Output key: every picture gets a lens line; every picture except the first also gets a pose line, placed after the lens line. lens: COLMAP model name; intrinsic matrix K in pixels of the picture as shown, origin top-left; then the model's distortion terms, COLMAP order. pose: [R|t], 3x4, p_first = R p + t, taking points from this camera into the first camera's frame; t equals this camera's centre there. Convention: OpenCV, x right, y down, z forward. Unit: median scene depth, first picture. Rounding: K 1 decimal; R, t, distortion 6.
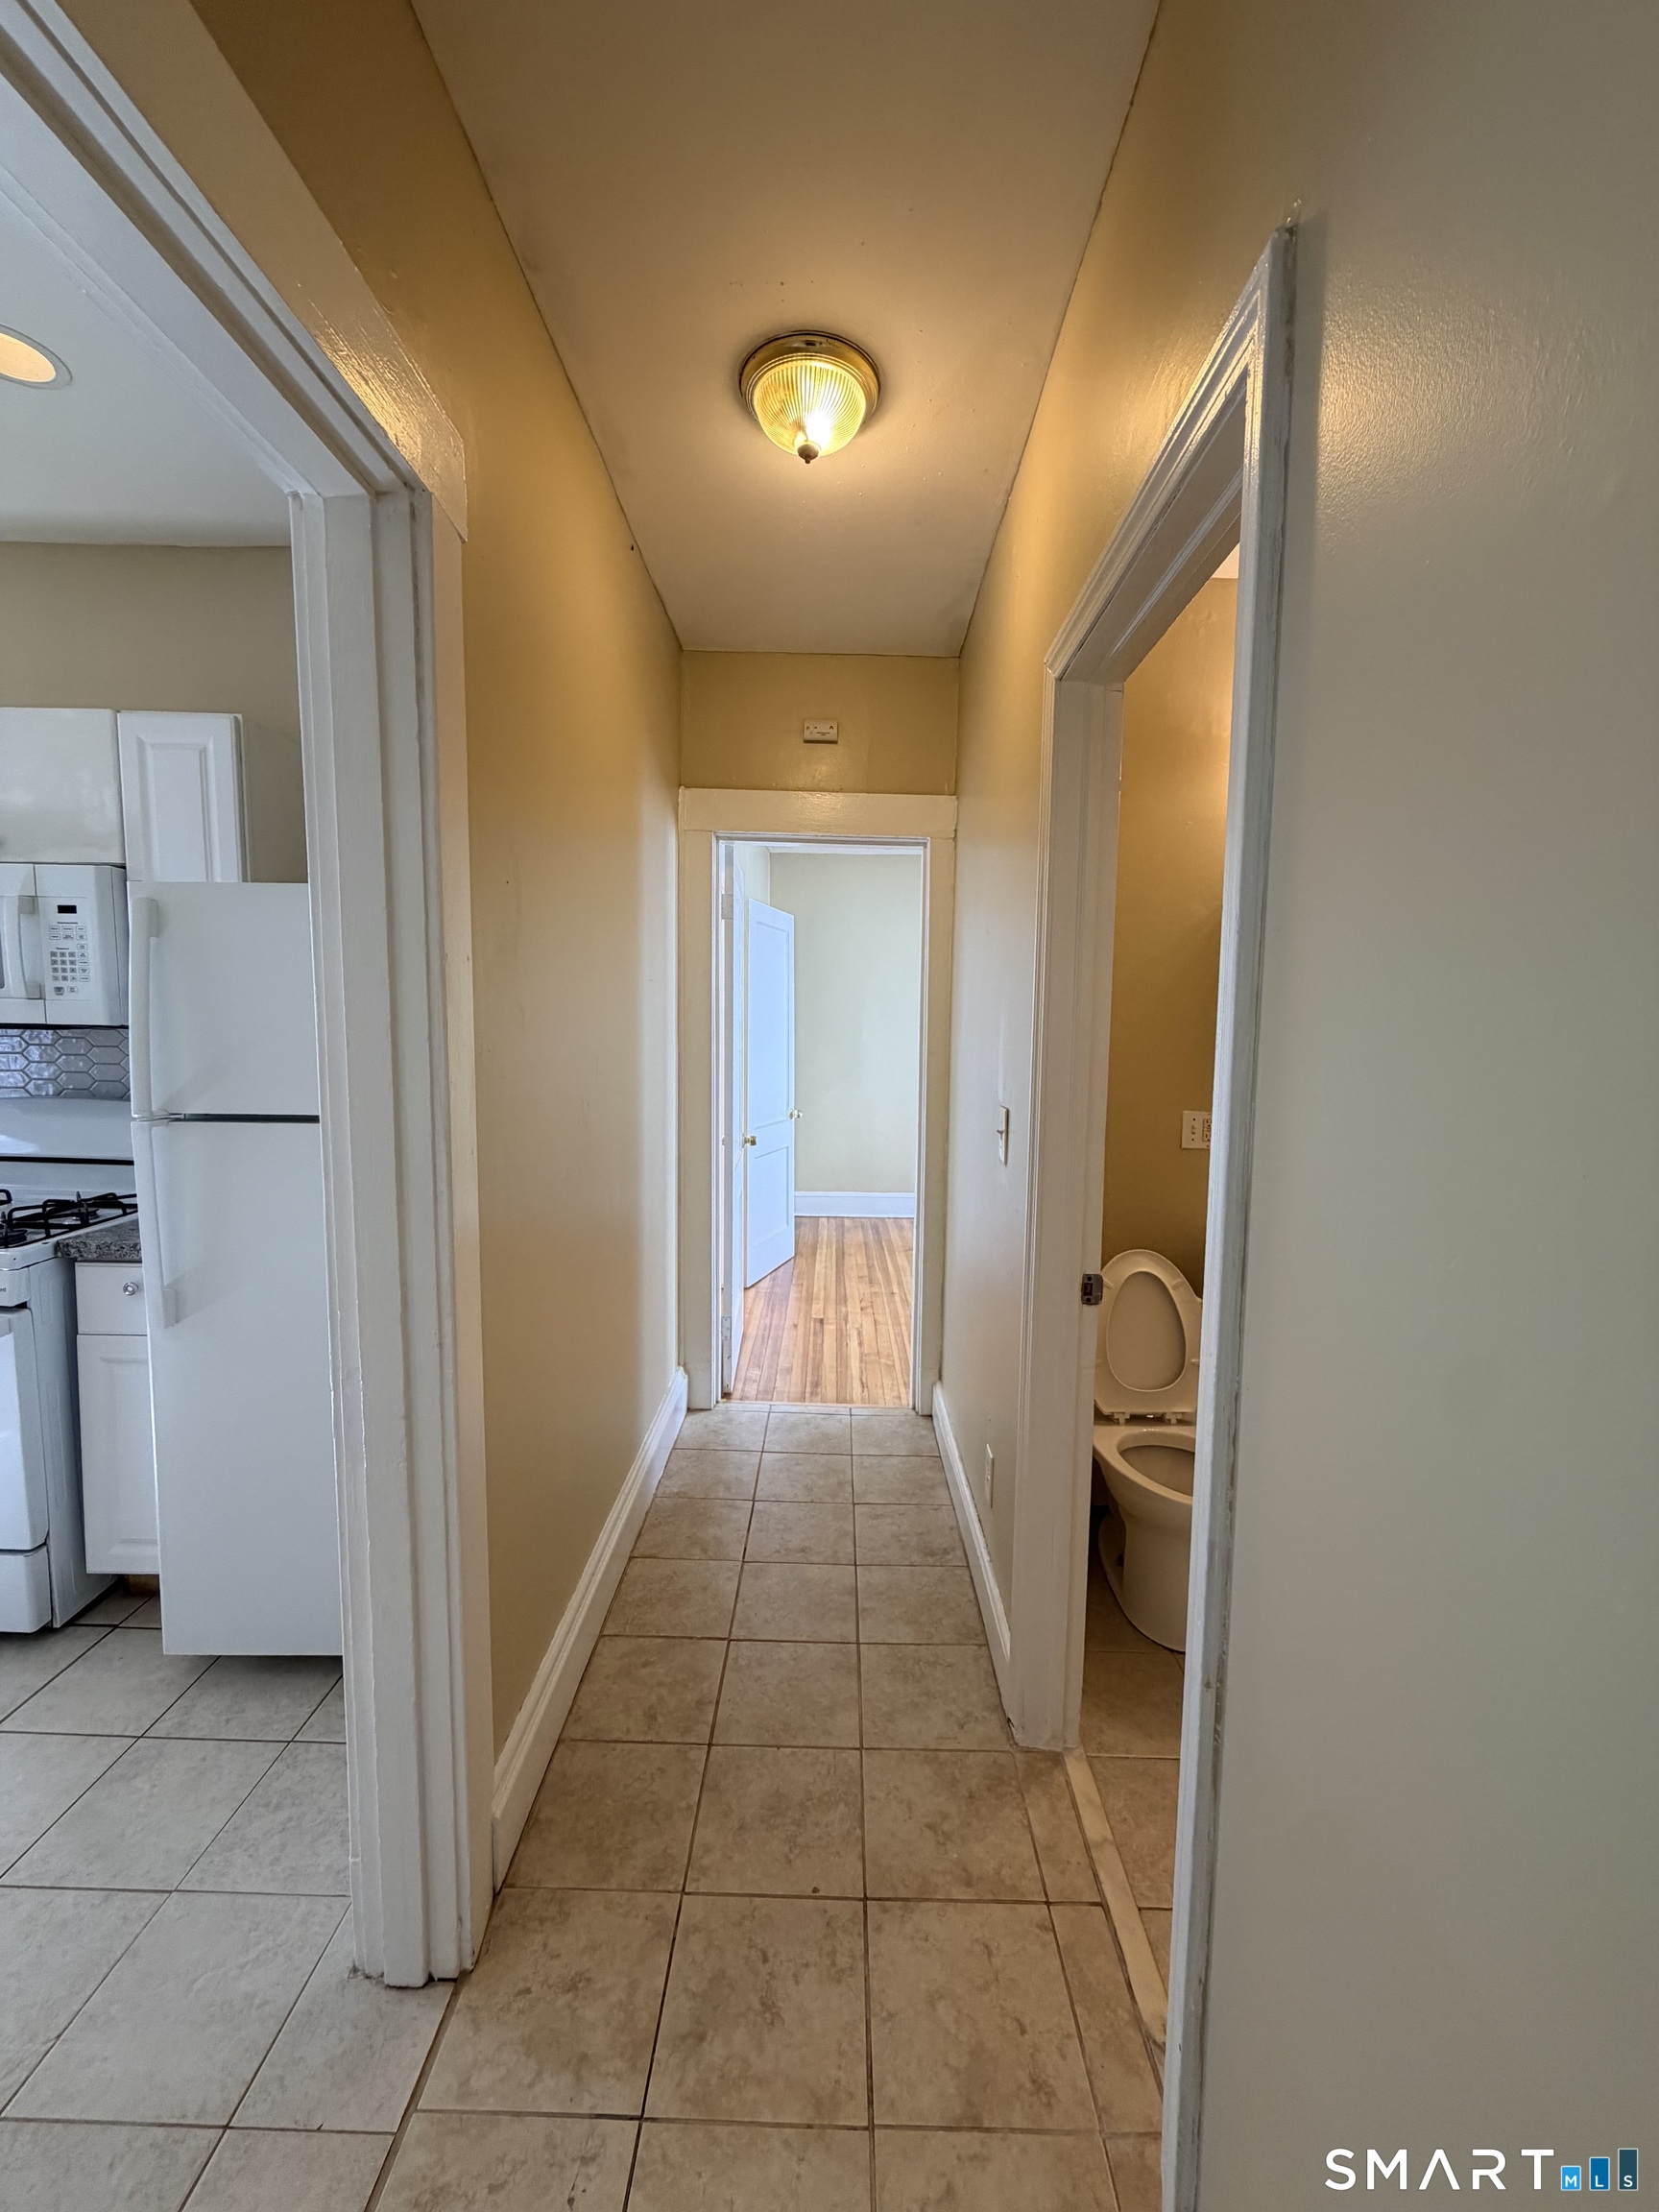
lens RADIAL K [[877.2, 0, 829.5], [0, 877.2, 1106.0], [0, 0, 1]] dist [0.002362, -0.005561]
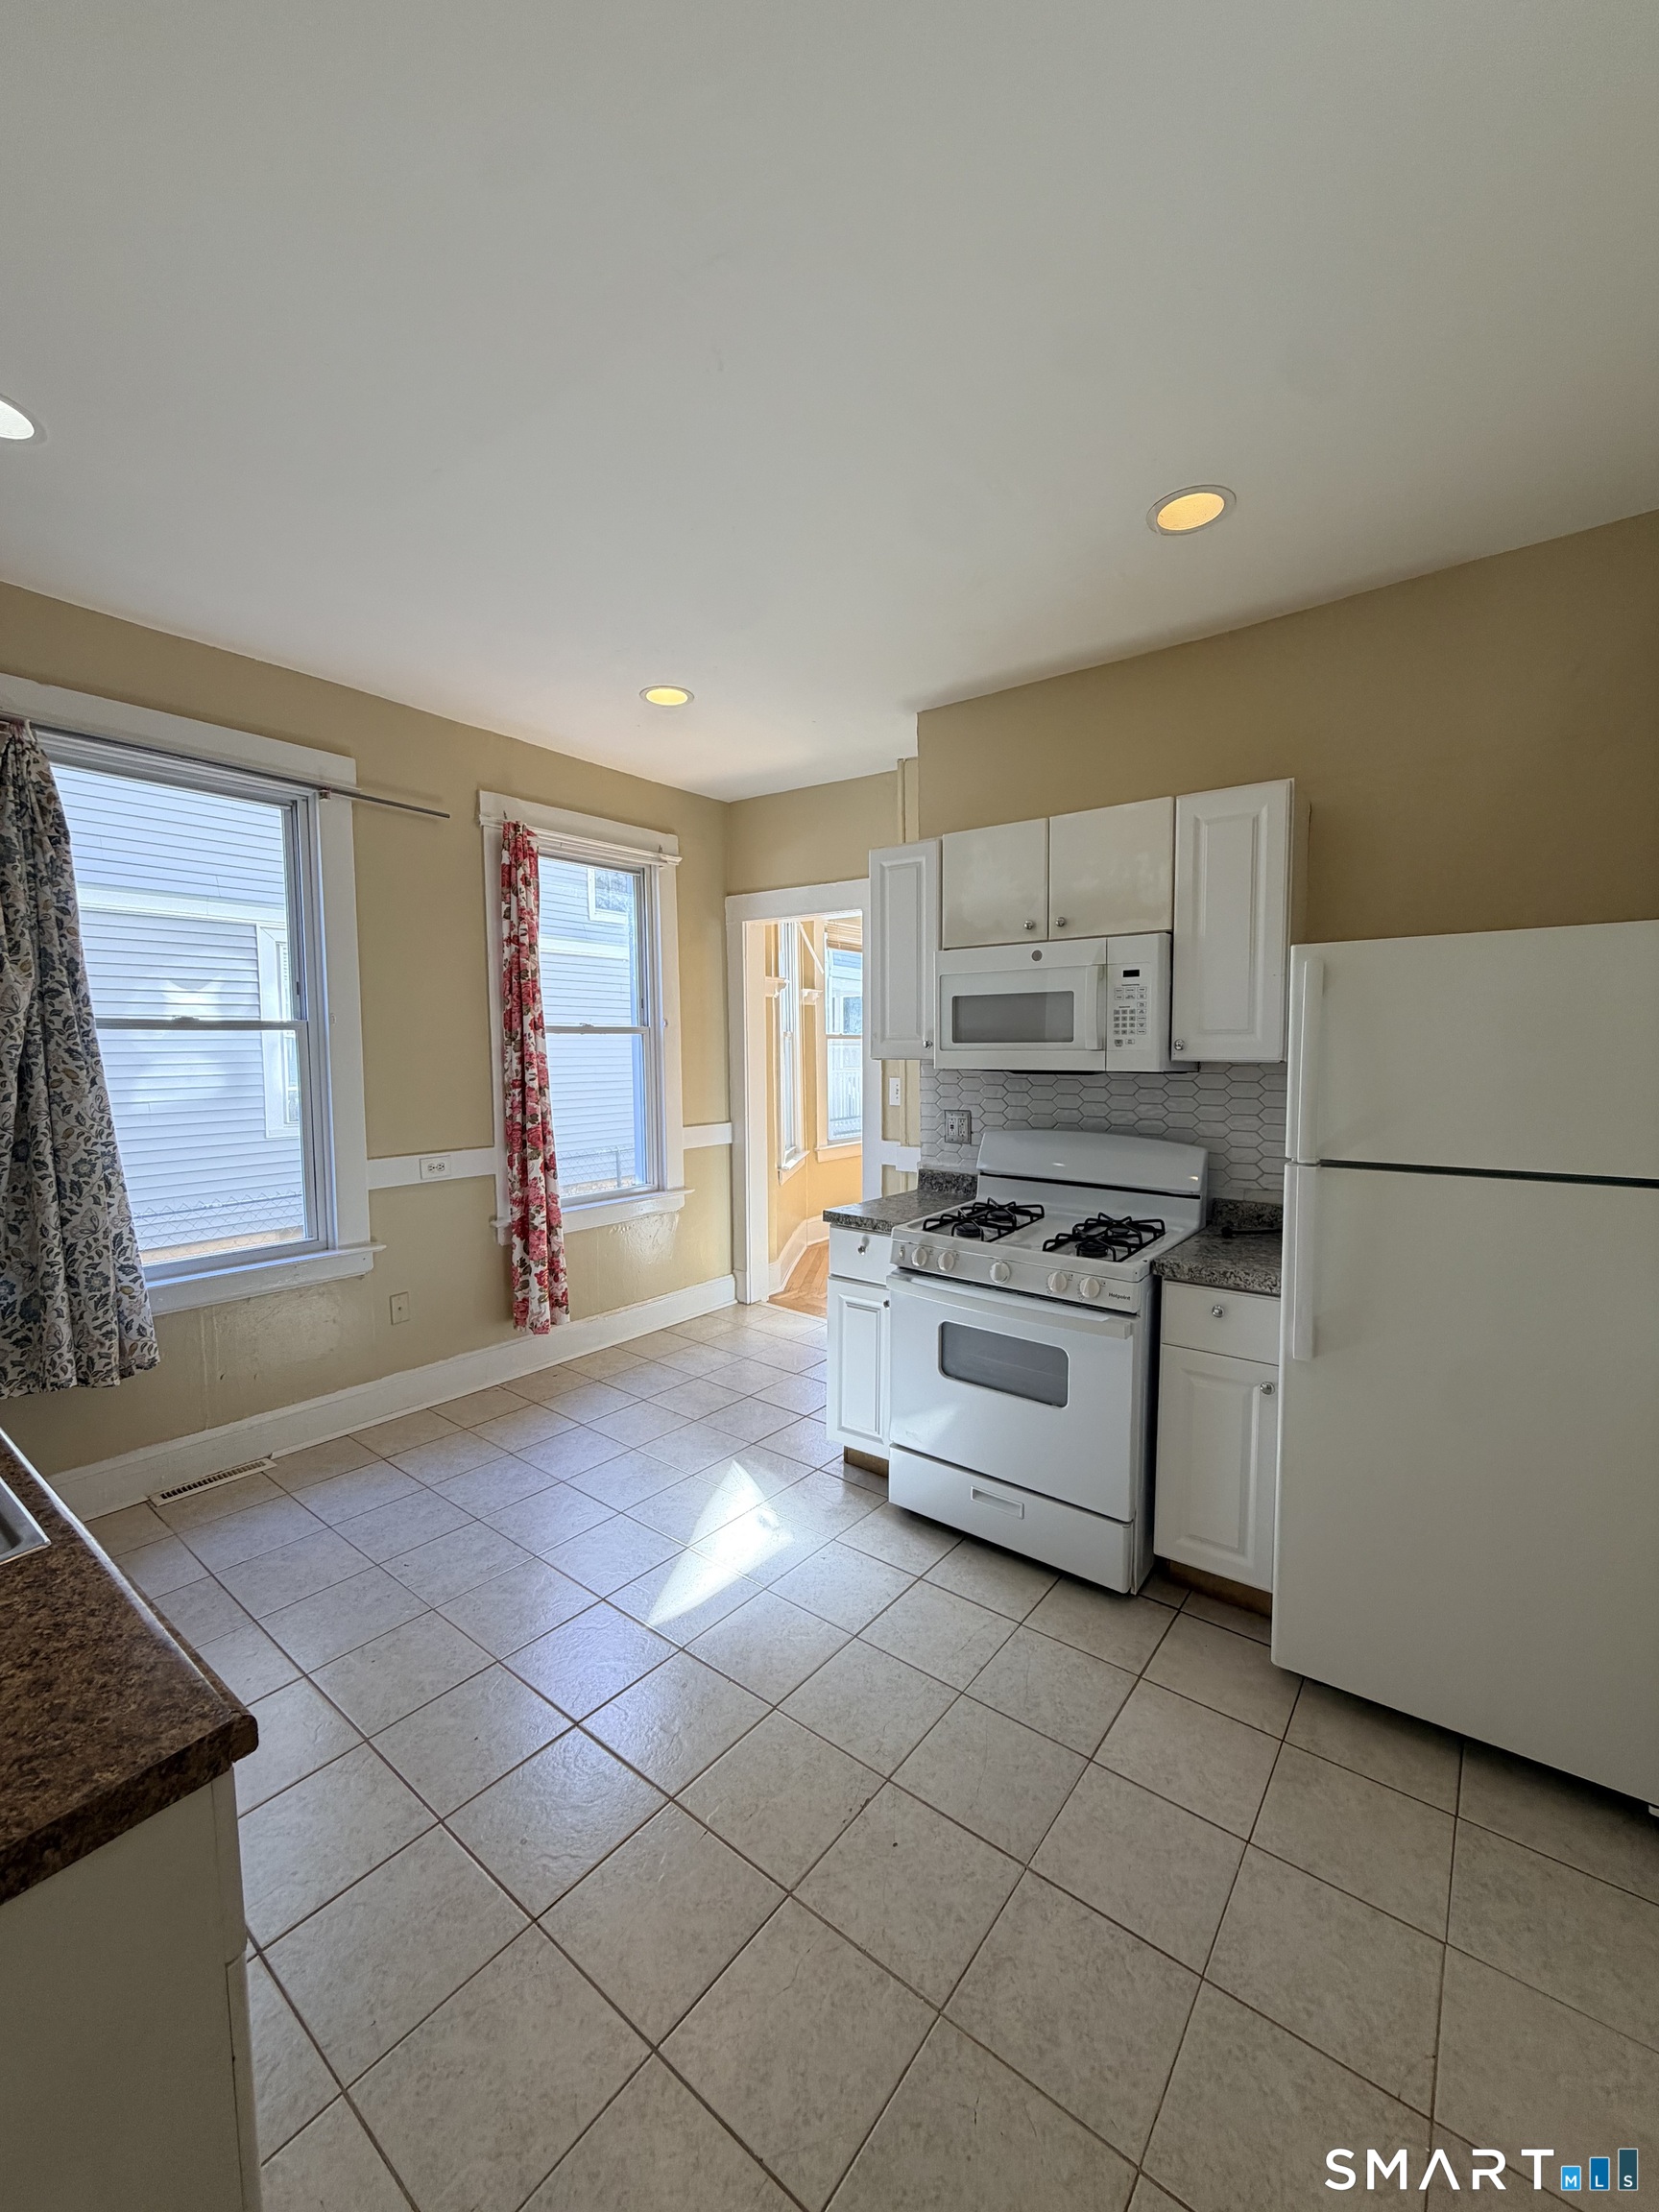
lens RADIAL K [[877.2, 0, 829.5], [0, 877.2, 1106.0], [0, 0, 1]] dist [0.002362, -0.005561]
pose [[0.790670, 0.028530, -0.611577, -0.465262], [-0.039144, 0.999226, -0.003992, -0.026733], [0.610990, 0.027096, 0.791175, -0.170664]]
